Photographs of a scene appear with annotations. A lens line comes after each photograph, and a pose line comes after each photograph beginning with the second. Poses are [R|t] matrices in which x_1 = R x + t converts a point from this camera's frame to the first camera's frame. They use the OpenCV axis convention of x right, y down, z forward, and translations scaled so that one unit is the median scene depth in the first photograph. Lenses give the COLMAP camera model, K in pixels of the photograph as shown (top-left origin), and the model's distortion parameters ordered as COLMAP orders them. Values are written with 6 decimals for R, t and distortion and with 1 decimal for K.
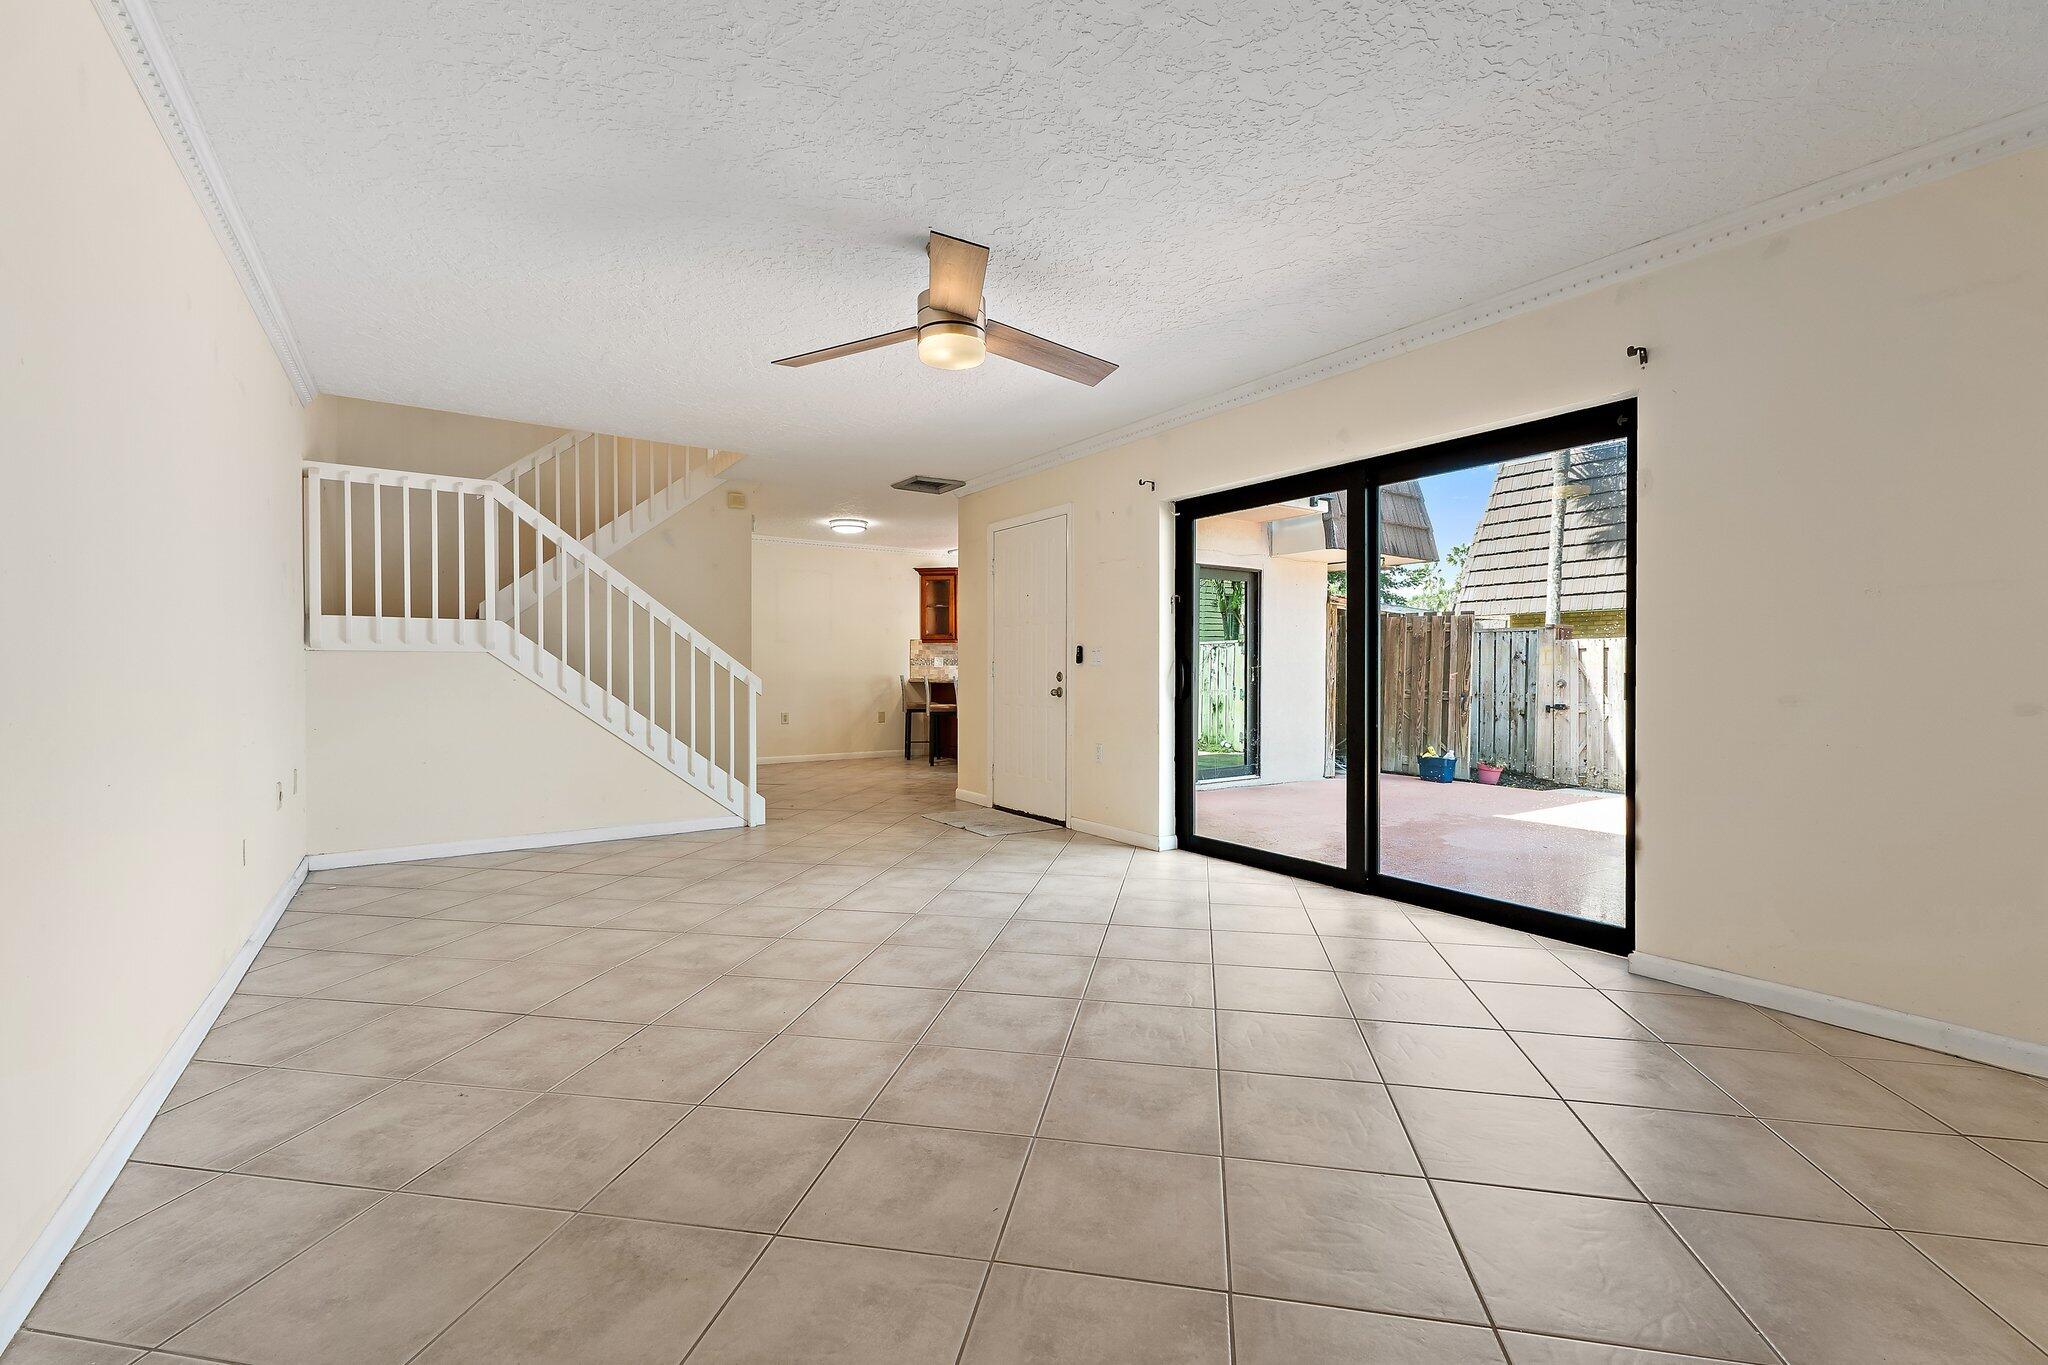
lens RADIAL K [[902.3, 0, 1036.3], [0, 902.3, 689.5], [0, 0, 1]] dist [0.000184, -0.000008]
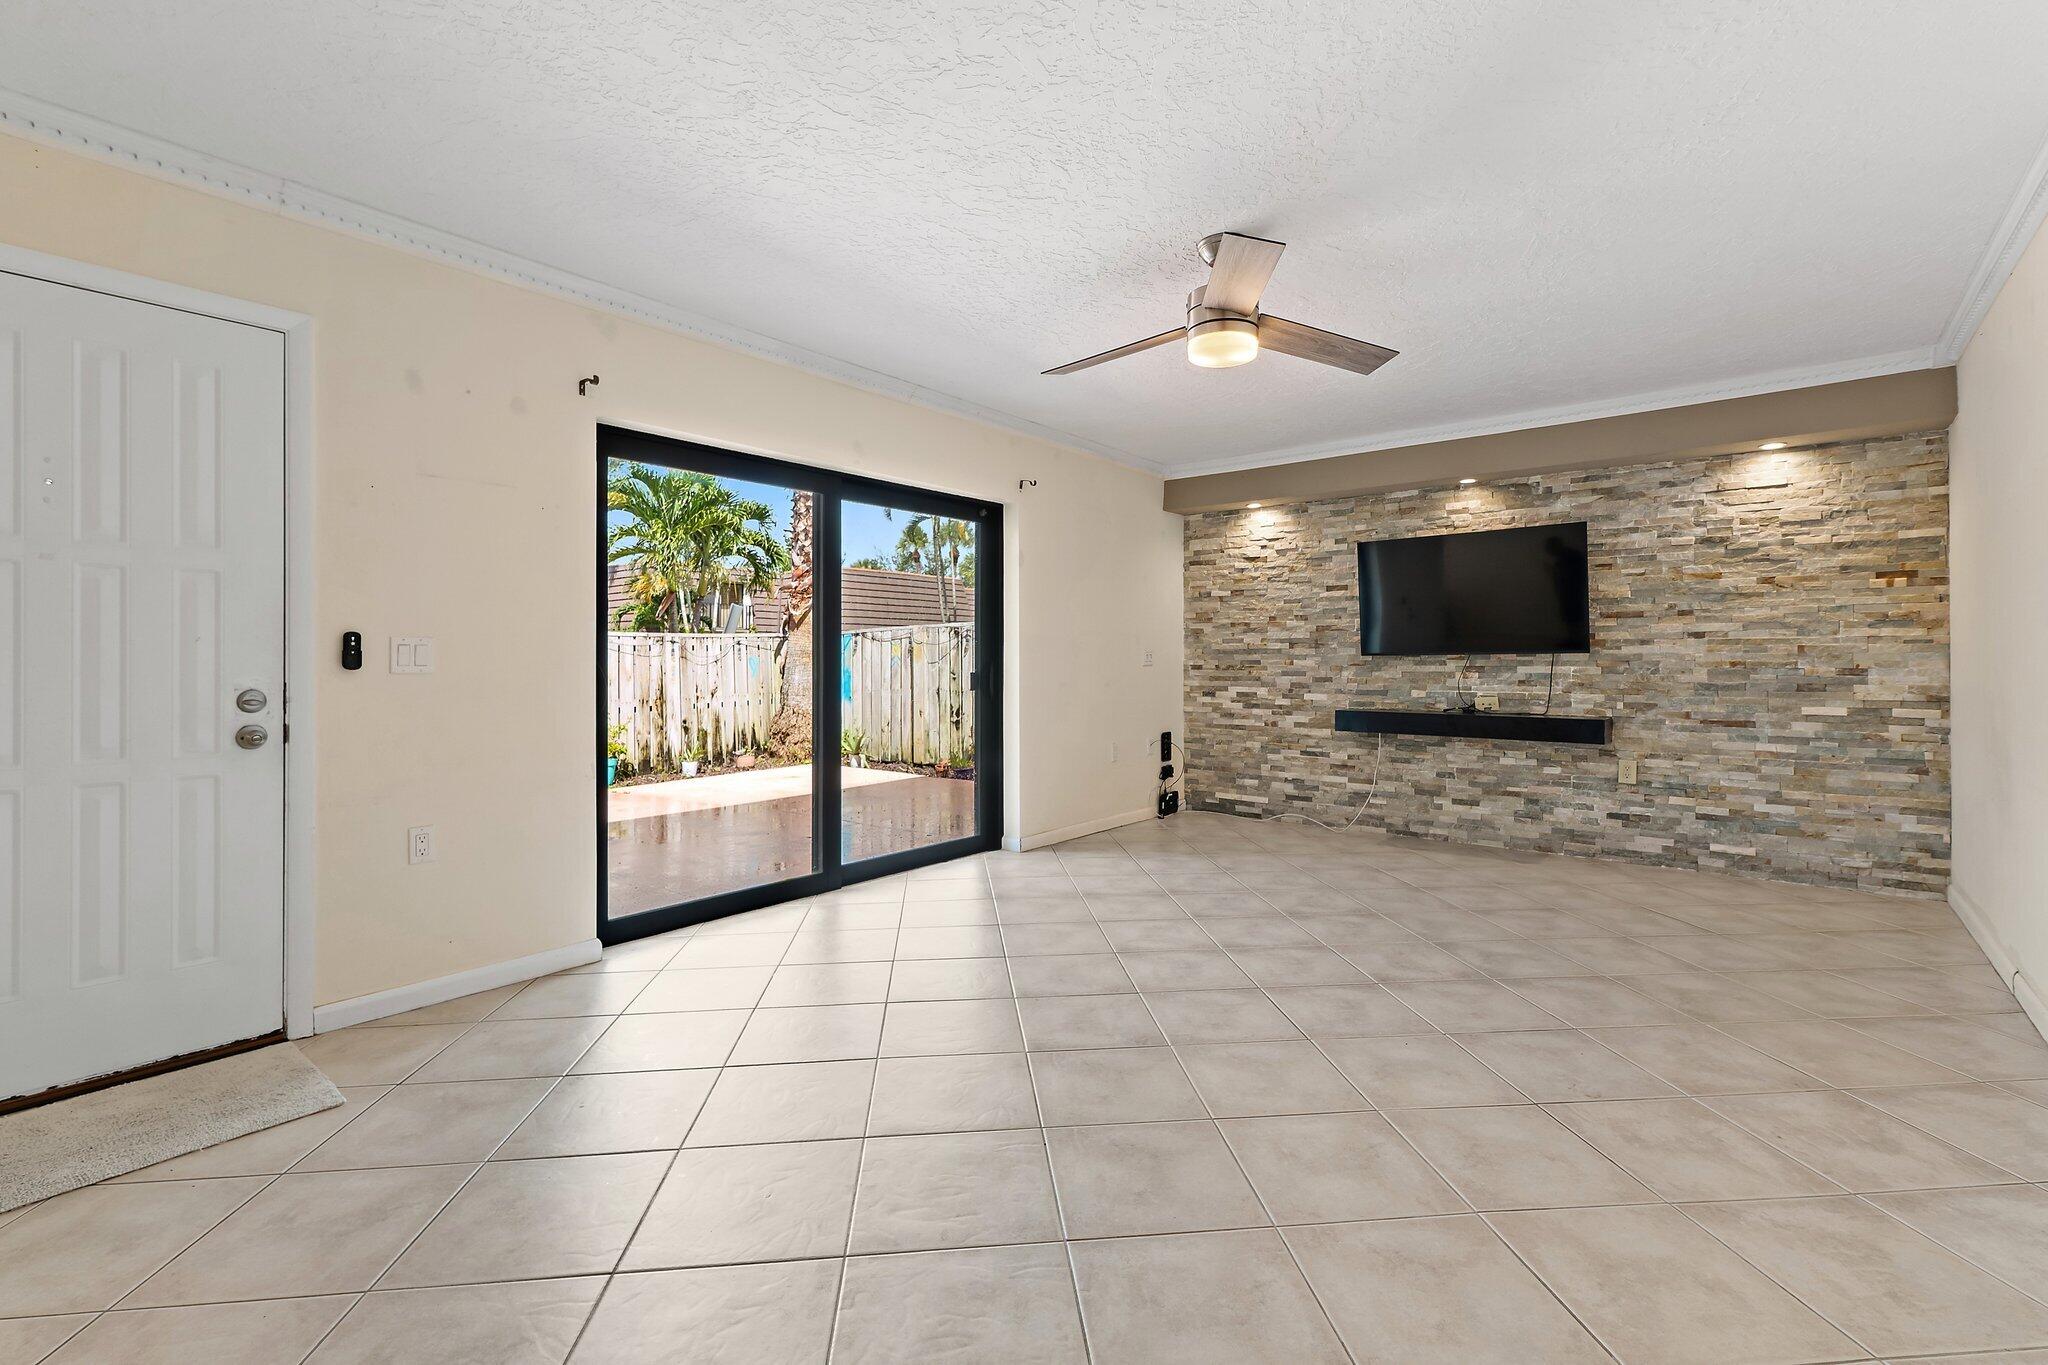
lens RADIAL K [[946.3, 0, 1023.7], [0, 946.3, 663.0], [0, 0, 1]] dist [0.000391, -0.000472]
pose [[-0.309230, -0.000071, 0.950987, -1.150180], [0.026027, 0.999625, 0.008538, -0.058282], [-0.950631, 0.027392, -0.309112, 1.762616]]
